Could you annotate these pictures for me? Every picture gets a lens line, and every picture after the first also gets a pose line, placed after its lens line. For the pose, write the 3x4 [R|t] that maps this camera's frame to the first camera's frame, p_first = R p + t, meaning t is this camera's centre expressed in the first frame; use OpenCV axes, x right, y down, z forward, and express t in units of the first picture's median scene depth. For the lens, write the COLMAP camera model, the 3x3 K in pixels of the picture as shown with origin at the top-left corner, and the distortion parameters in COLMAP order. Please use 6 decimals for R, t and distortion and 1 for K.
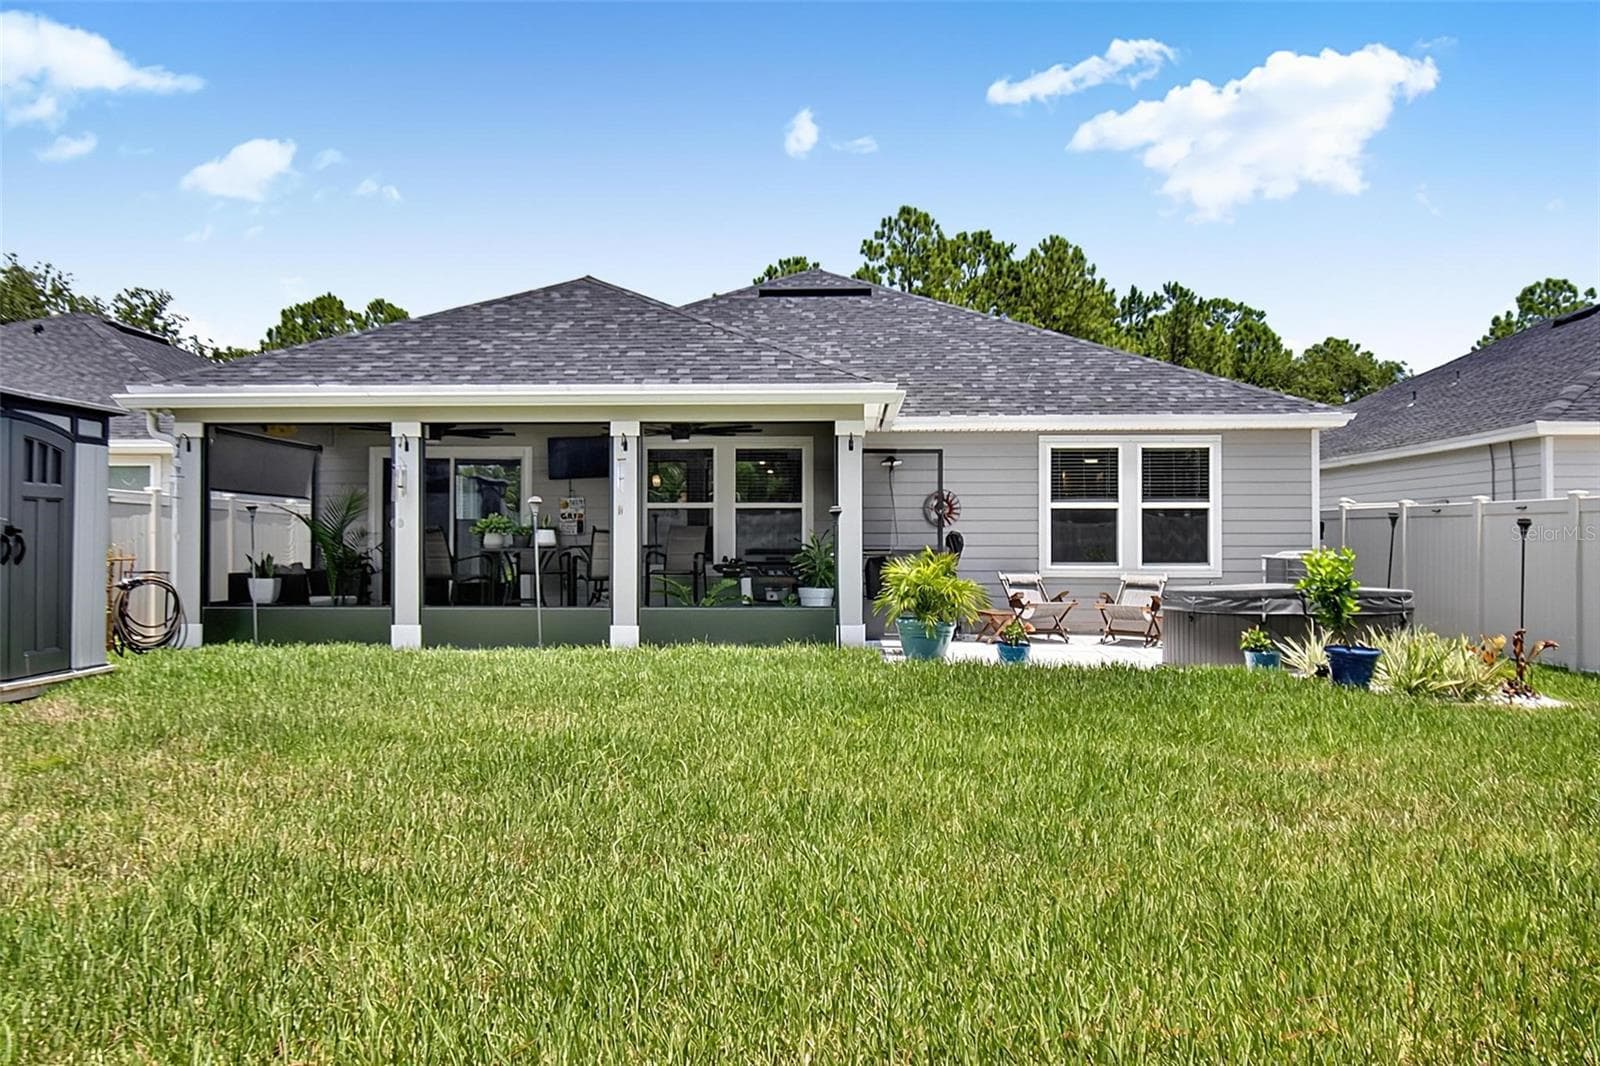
lens RADIAL K [[1218.4, 0, 798.5], [0, 1218.4, 530.3], [0, 0, 1]] dist [-0.002742, -0.004221]
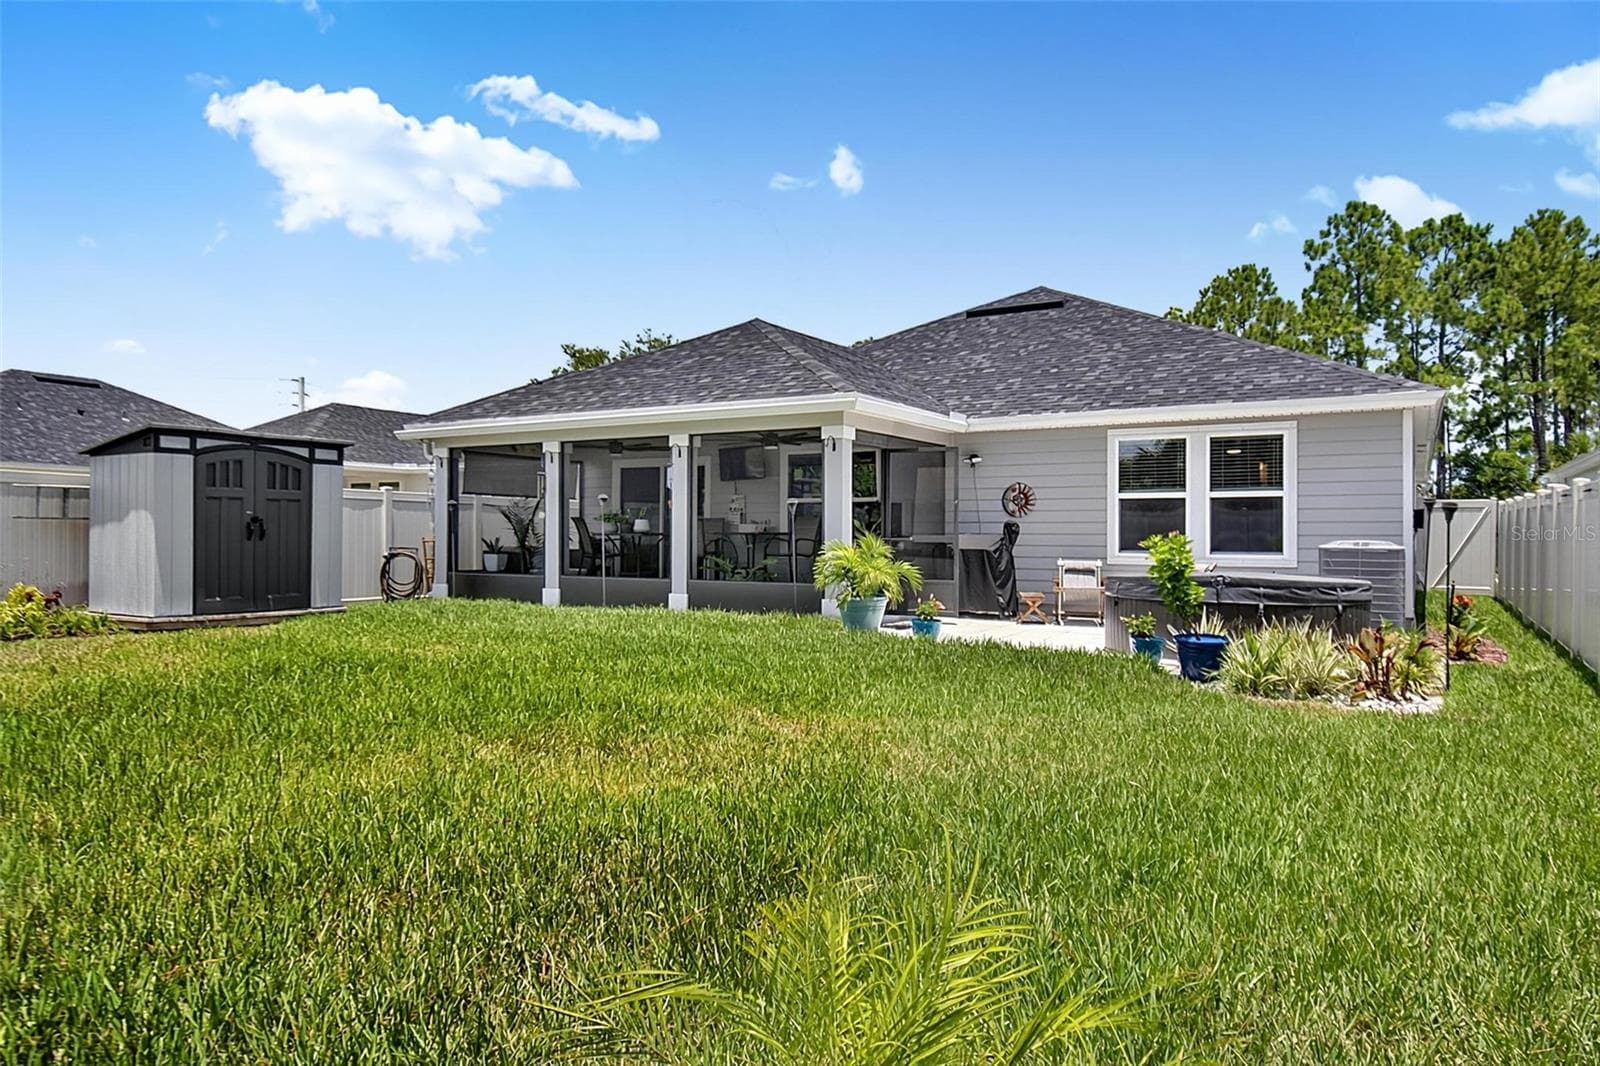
lens RADIAL K [[1050.8, 0, 799.6], [0, 1050.8, 532.3], [0, 0, 1]] dist [0.000027, -0.001880]
pose [[0.876605, 0.002616, -0.481203, 0.479771], [0.000205, 0.999983, 0.005809, 0.006633], [0.481210, -0.005191, 0.876590, 0.088933]]
